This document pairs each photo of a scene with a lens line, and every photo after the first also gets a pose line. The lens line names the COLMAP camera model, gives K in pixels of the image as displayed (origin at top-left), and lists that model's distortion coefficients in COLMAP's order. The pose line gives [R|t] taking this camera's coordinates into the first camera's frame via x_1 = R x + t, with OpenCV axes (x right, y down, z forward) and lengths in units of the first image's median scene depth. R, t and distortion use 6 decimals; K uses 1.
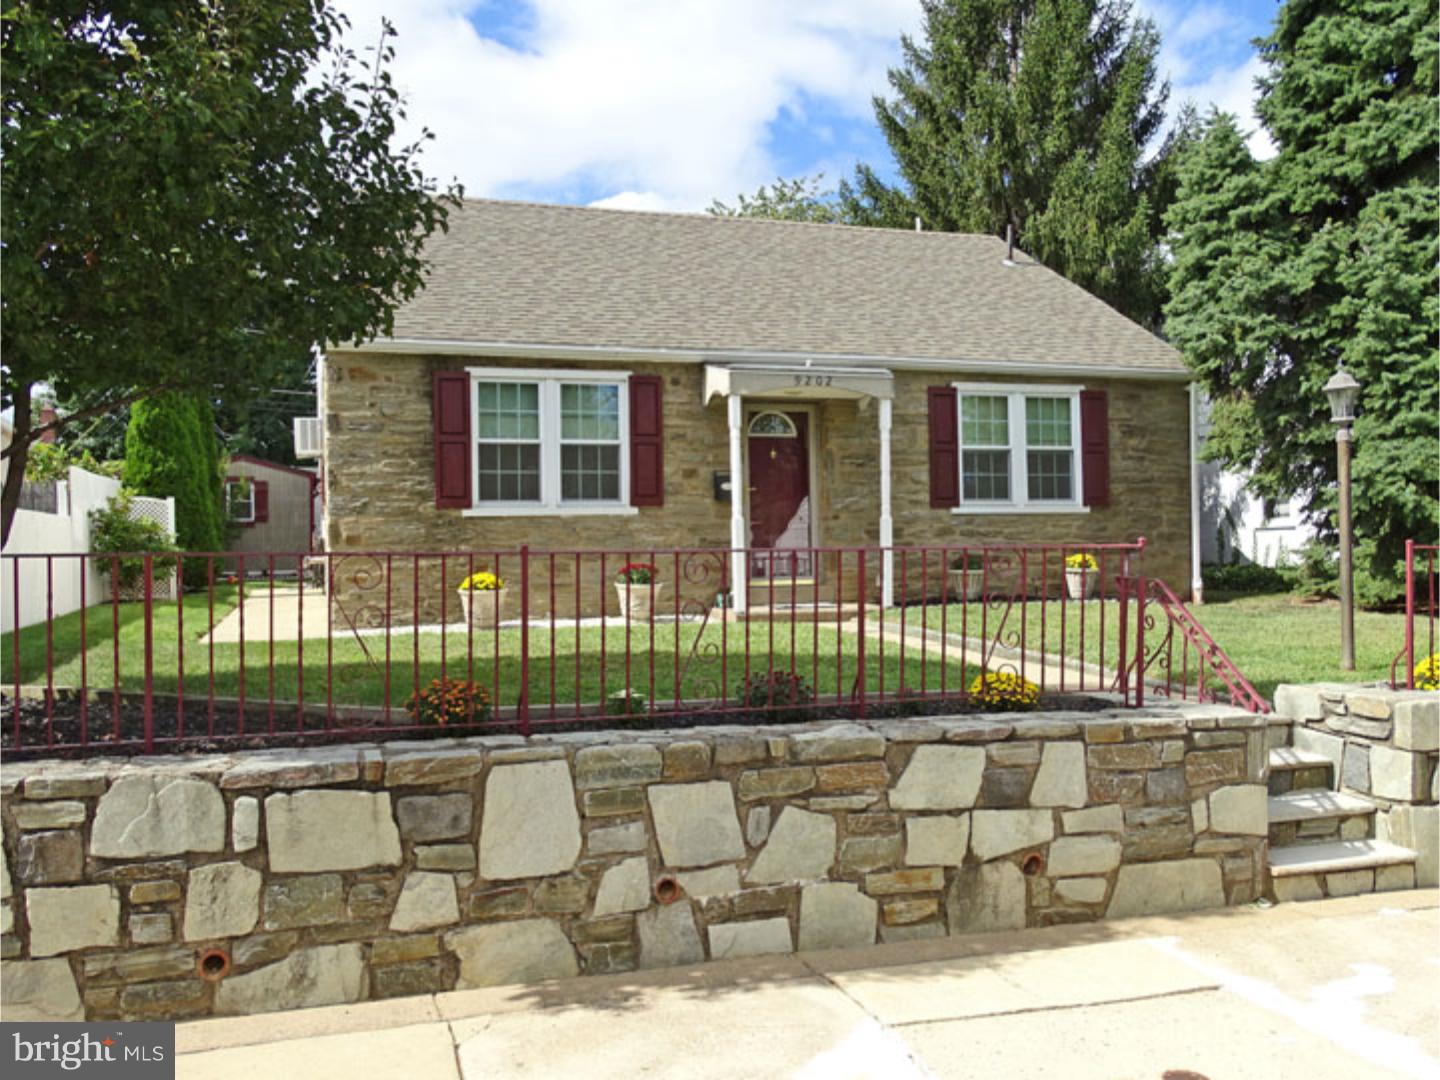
lens RADIAL K [[1056.5, 0, 719.6], [0, 1056.5, 526.3], [0, 0, 1]] dist [0.025123, -0.003505]
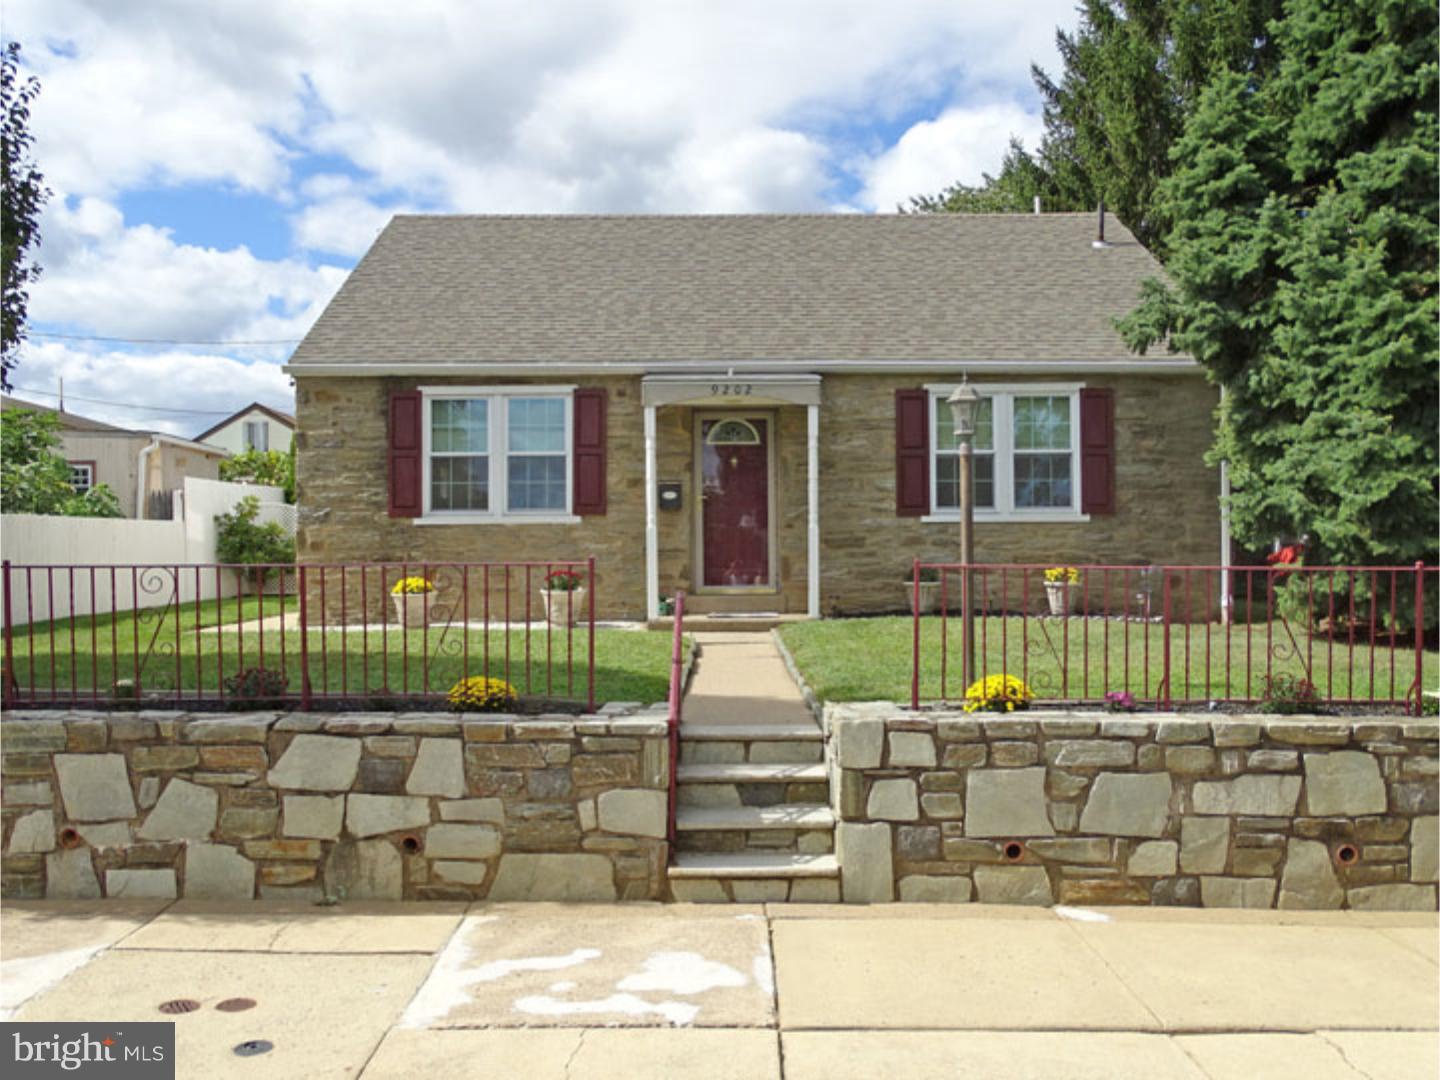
lens RADIAL K [[1119.6, 0, 719.4], [0, 1119.6, 535.5], [0, 0, 1]] dist [0.016940, -0.004559]
pose [[0.965547, 0.005240, -0.260178, 0.366108], [-0.003265, 0.999963, 0.008020, -0.008738], [0.260210, -0.006894, 0.965527, -0.026634]]
